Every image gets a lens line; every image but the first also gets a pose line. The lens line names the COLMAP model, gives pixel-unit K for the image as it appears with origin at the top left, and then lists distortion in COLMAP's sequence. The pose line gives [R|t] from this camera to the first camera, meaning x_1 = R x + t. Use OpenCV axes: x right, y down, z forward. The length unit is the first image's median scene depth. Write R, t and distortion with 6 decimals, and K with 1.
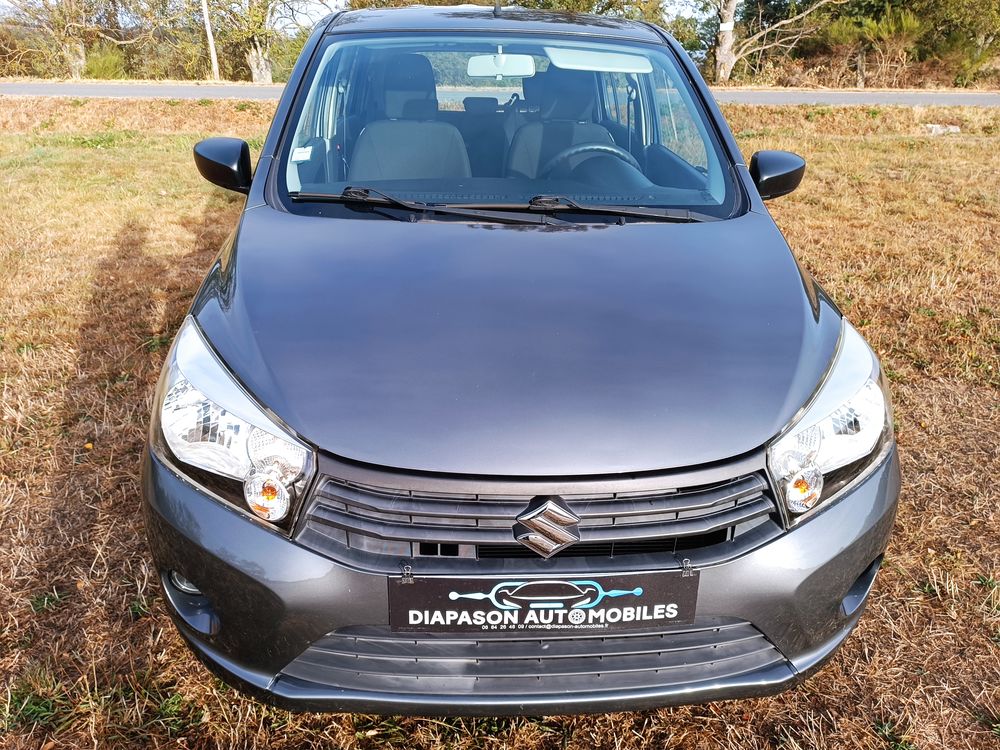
lens RADIAL K [[751.5, 0, 500.0], [0, 751.5, 375.0], [0, 0, 1]] dist [0.018520, 0.008219]
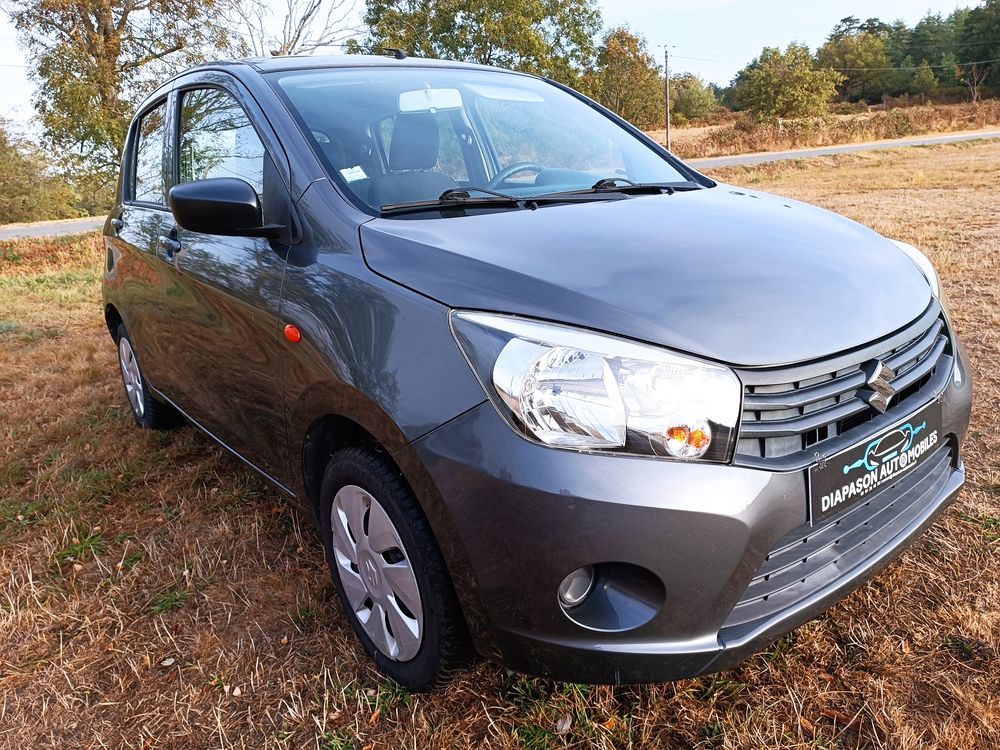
lens RADIAL K [[737.7, 0, 499.2], [0, 737.7, 393.3], [0, 0, 1]] dist [0.030665, -0.001467]
pose [[0.822566, -0.255146, 0.508218, -0.956860], [0.319353, 0.946723, -0.041589, 0.073402], [-0.470531, 0.196511, 0.860223, 0.289031]]
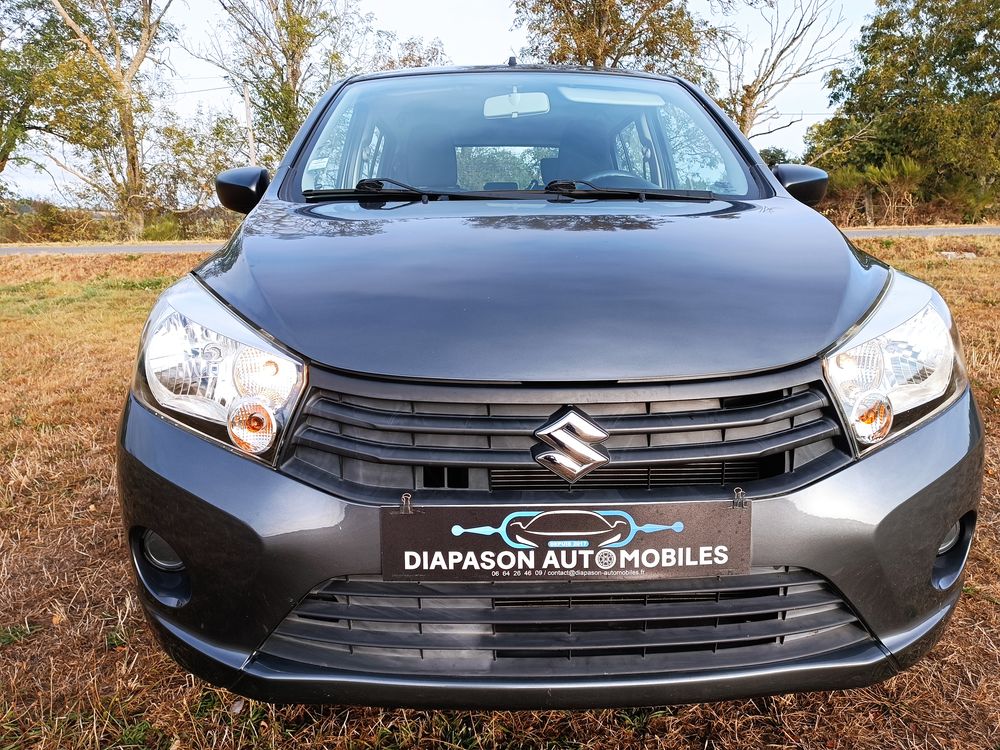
lens RADIAL K [[737.7, 0, 499.2], [0, 737.7, 393.3], [0, 0, 1]] dist [0.030665, -0.001467]
pose [[0.998714, -0.028677, -0.041819, 0.023978], [0.020348, 0.982055, -0.187496, 0.290426], [0.046445, 0.186404, 0.981375, 0.159186]]
